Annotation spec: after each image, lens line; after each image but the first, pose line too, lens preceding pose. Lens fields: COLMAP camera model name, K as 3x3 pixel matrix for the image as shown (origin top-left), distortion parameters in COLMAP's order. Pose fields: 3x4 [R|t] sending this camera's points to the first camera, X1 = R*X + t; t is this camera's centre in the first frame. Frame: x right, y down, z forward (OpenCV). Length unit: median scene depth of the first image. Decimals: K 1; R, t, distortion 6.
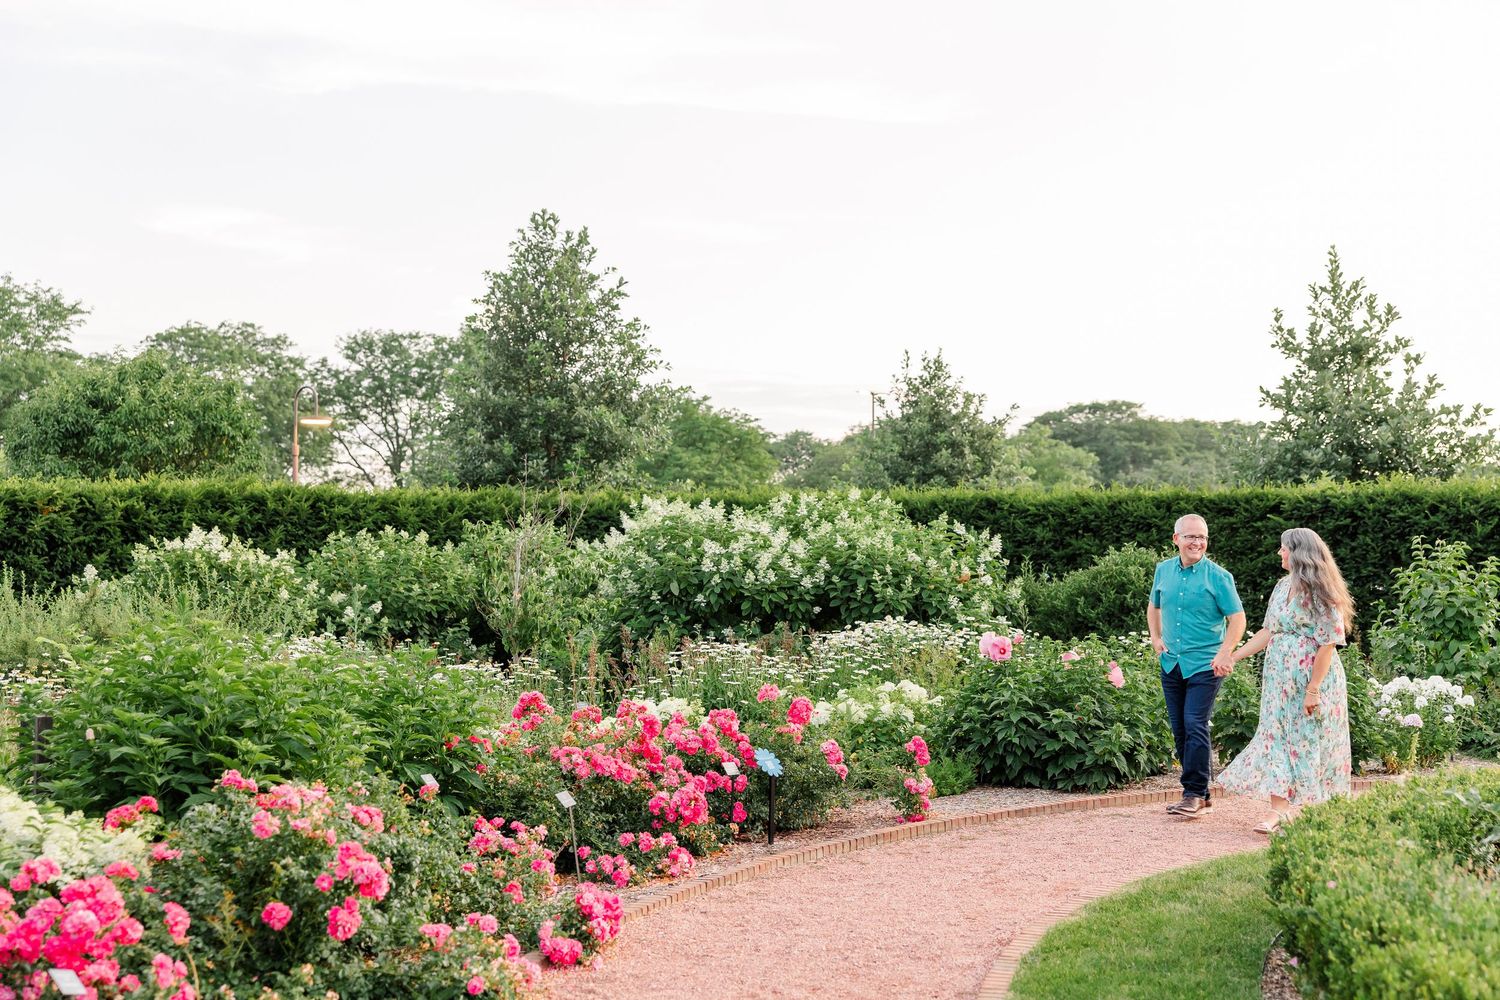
lens RADIAL K [[2019.8, 0, 752.7], [0, 2019.8, 438.1], [0, 0, 1]] dist [-0.006896, -0.023242]
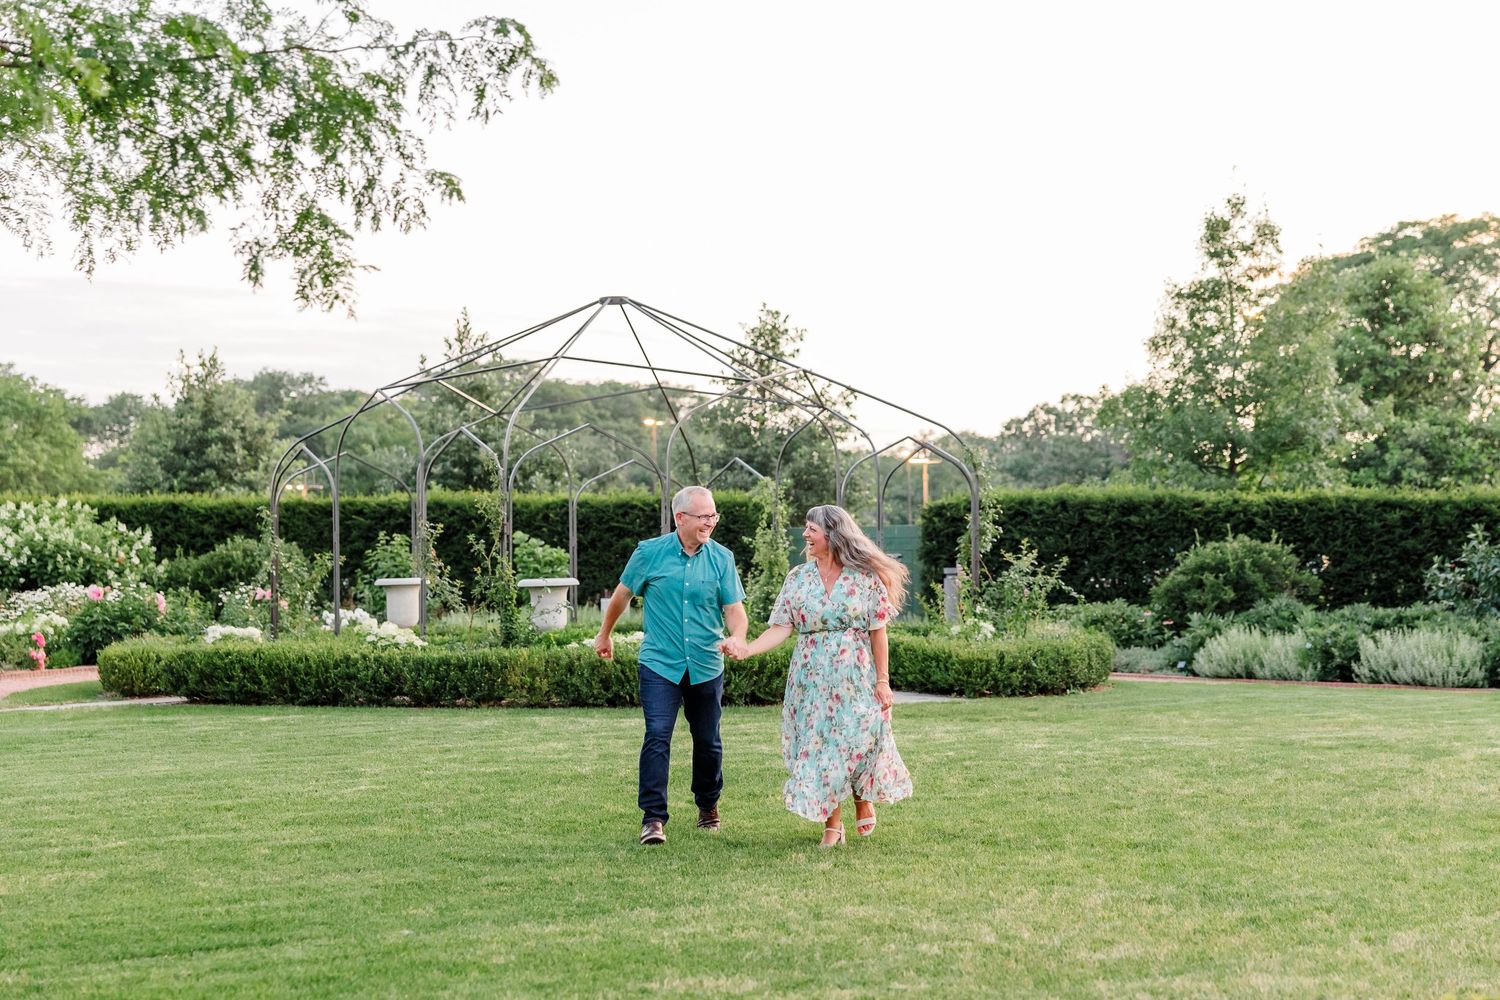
lens RADIAL K [[2423.2, 0, 750.0], [0, 2423.2, 500.0], [0, 0, 1]] dist [0.000409, 0.016272]
pose [[0.962749, -0.000957, 0.270395, 0.057961], [-0.009859, 0.999205, 0.038640, -0.047132], [-0.270217, -0.039866, 0.961974, -0.817202]]
